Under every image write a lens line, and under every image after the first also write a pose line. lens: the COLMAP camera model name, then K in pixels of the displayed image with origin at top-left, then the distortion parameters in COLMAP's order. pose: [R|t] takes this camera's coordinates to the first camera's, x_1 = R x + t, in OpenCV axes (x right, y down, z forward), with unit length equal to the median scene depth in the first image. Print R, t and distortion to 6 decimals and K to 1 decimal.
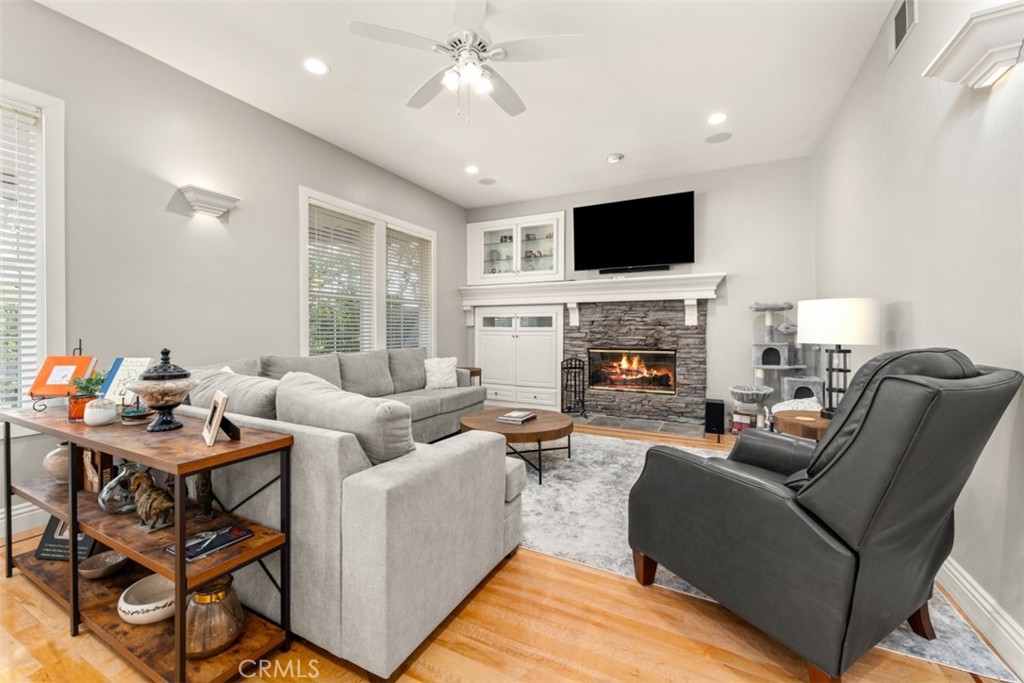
lens RADIAL K [[410.1, 0, 509.2], [0, 410.1, 336.0], [0, 0, 1]] dist [0.003105, 0.000334]
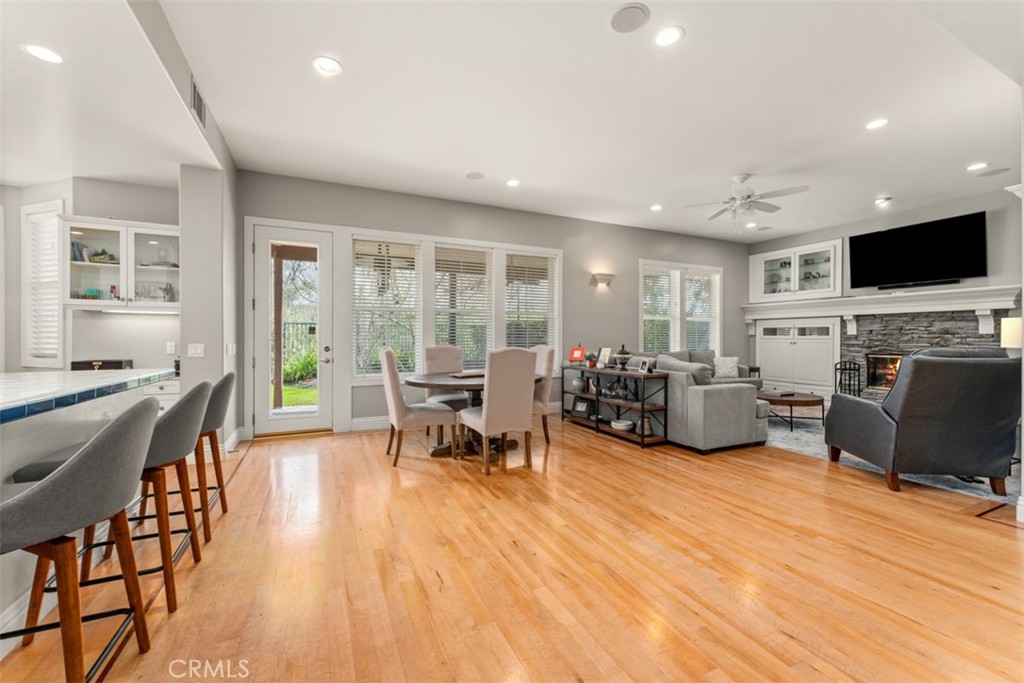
lens RADIAL K [[410.1, 0, 509.2], [0, 410.1, 336.0], [0, 0, 1]] dist [0.003105, 0.000334]
pose [[0.791384, -0.003700, -0.611308, 0.103492], [-0.008108, 0.999830, -0.016549, 0.007111], [0.611265, 0.018053, 0.791220, -0.558672]]
